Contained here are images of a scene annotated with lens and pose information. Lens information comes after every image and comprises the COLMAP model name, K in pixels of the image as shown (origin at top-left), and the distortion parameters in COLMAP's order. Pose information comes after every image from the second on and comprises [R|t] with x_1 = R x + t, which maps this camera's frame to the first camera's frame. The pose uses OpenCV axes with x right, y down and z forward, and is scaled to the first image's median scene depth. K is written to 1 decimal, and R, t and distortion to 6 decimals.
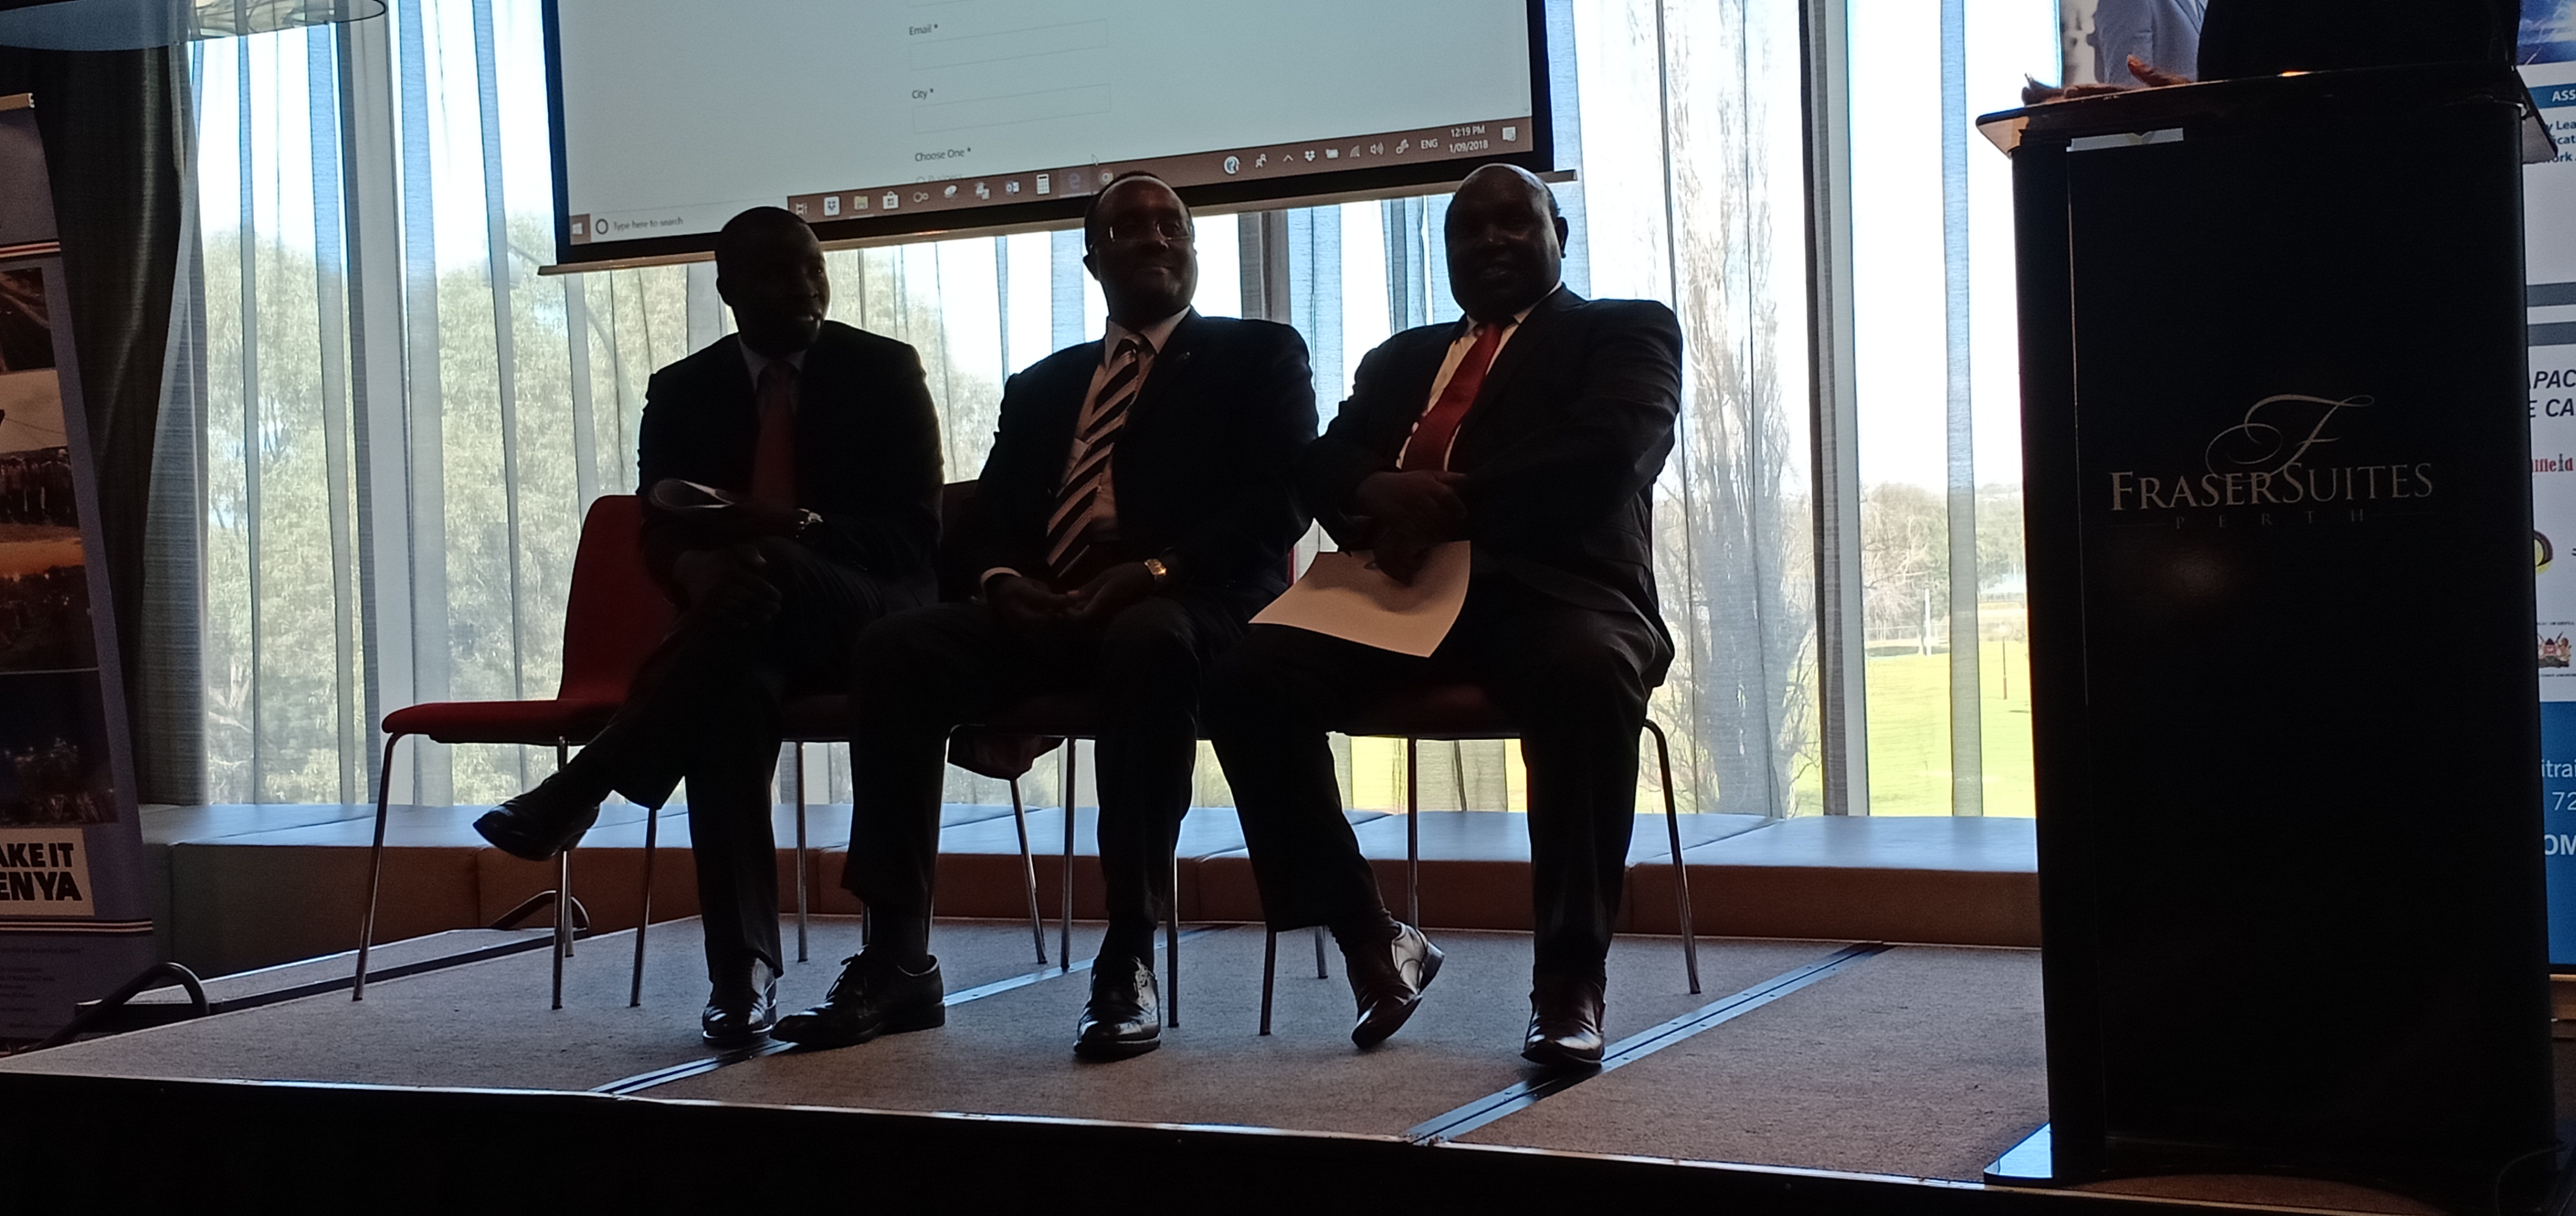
lens RADIAL K [[2987.1, 0, 1278.3], [0, 2987.1, 611.3], [0, 0, 1]] dist [0.027066, 0.000000]
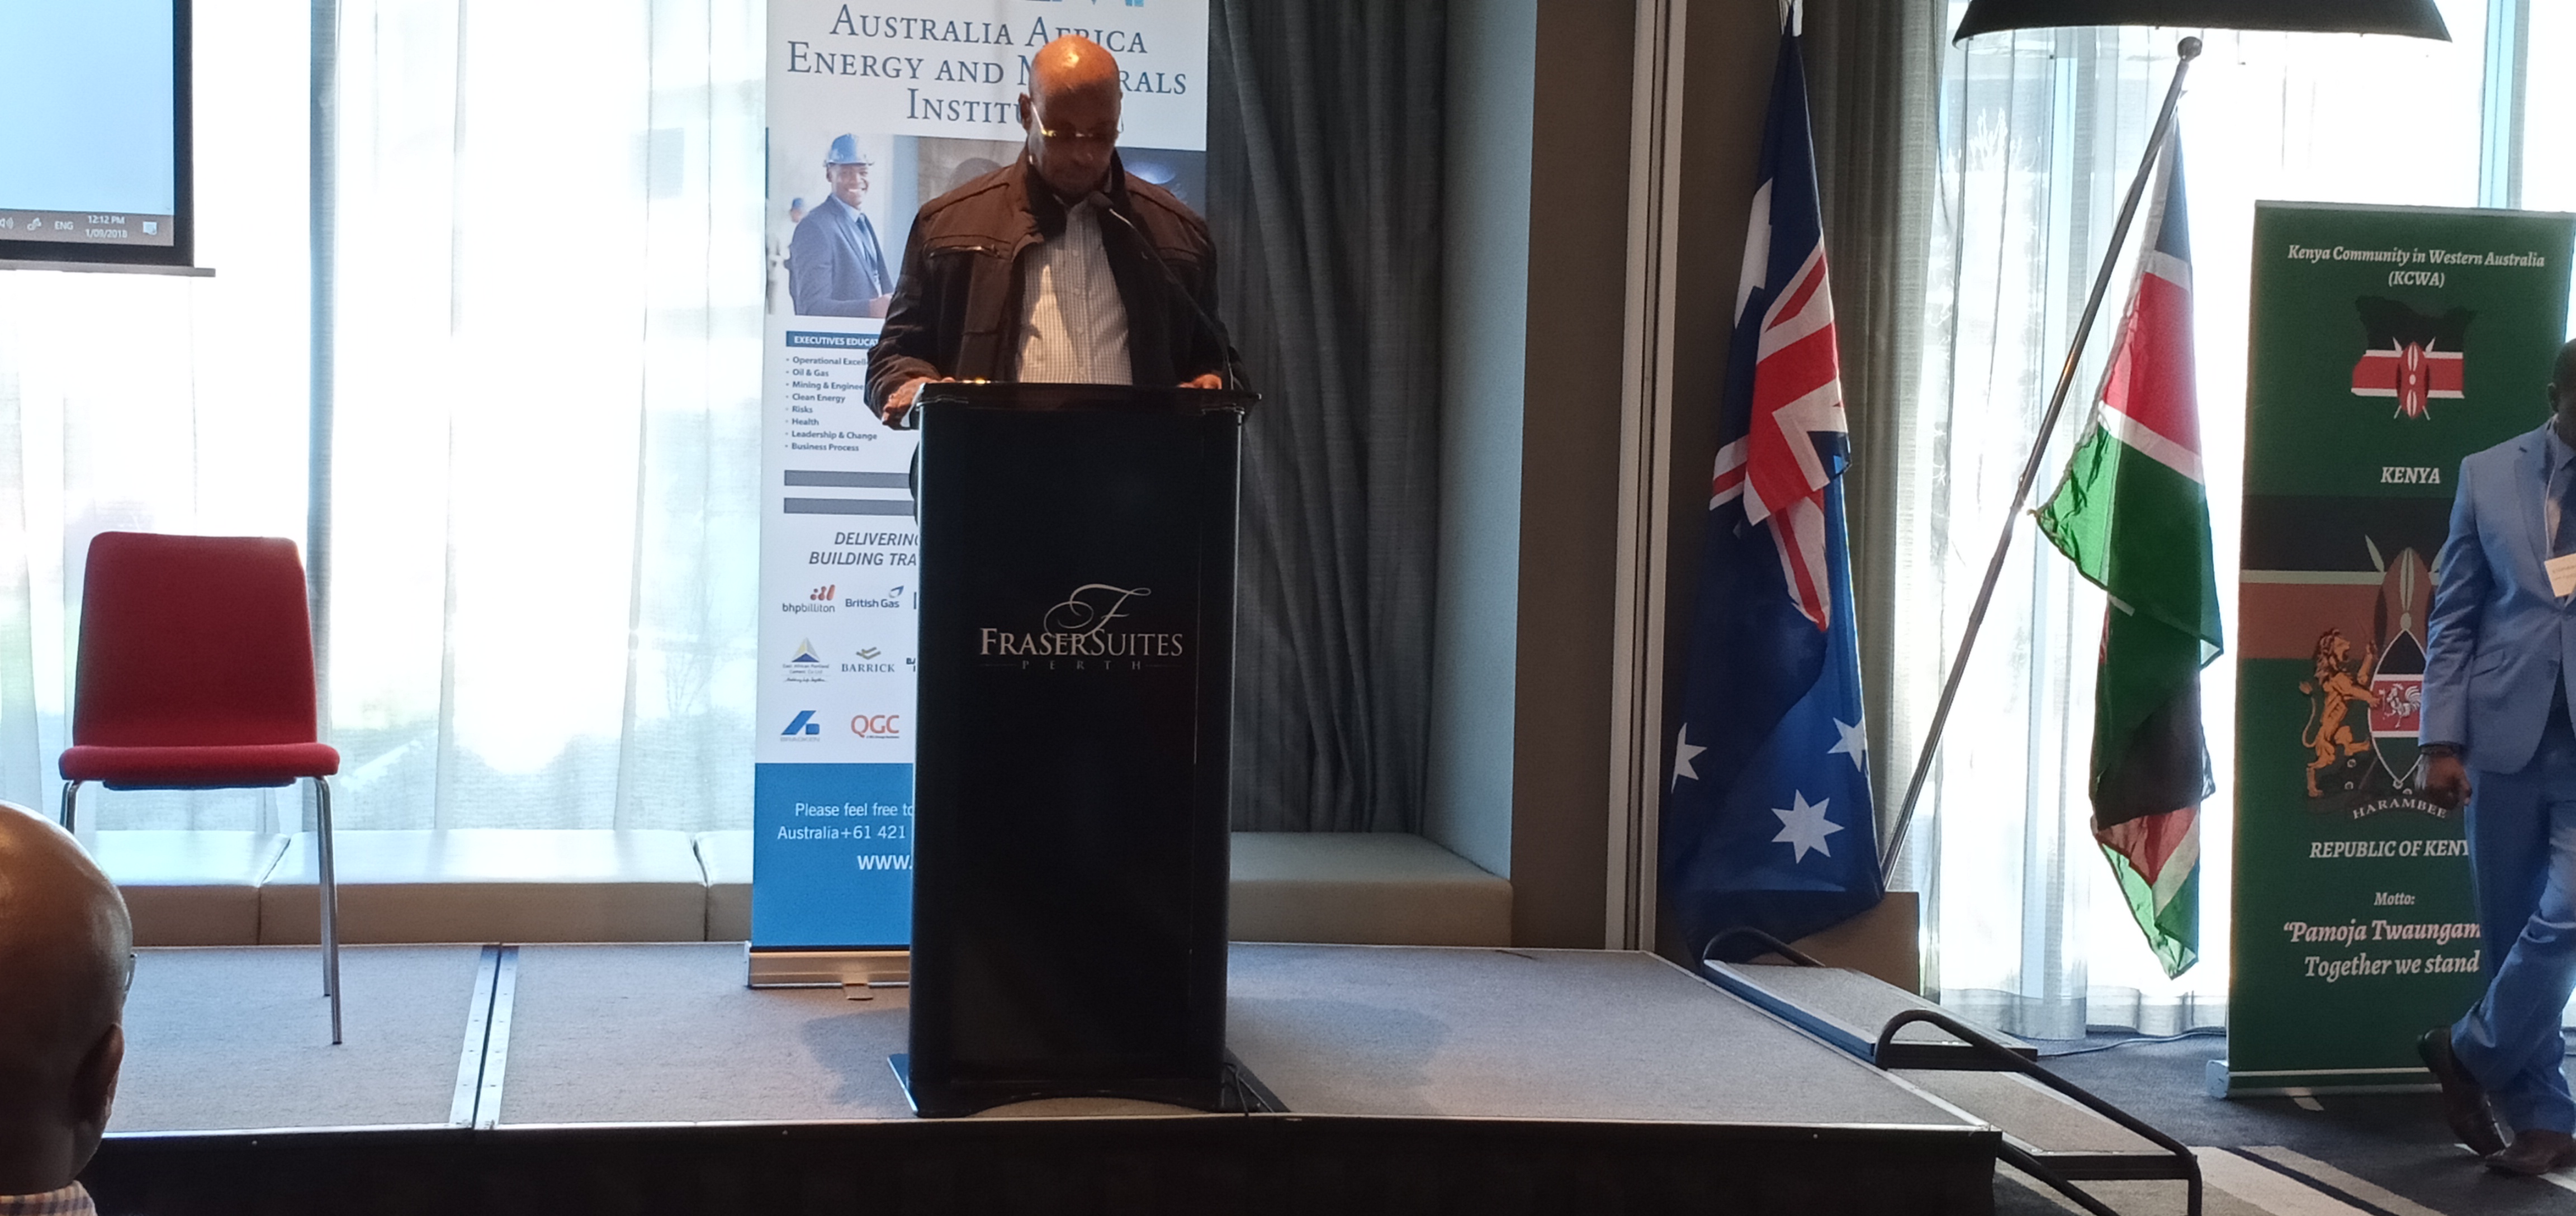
lens RADIAL K [[2987.1, 0, 1295.0], [0, 2987.1, 603.2], [0, 0, 1]] dist [0.027066, 0.000000]
pose [[0.772387, 0.031809, 0.634355, -0.395143], [-0.037876, 0.999274, -0.003990, -0.042836], [-0.634022, -0.020946, 0.773031, -0.178107]]
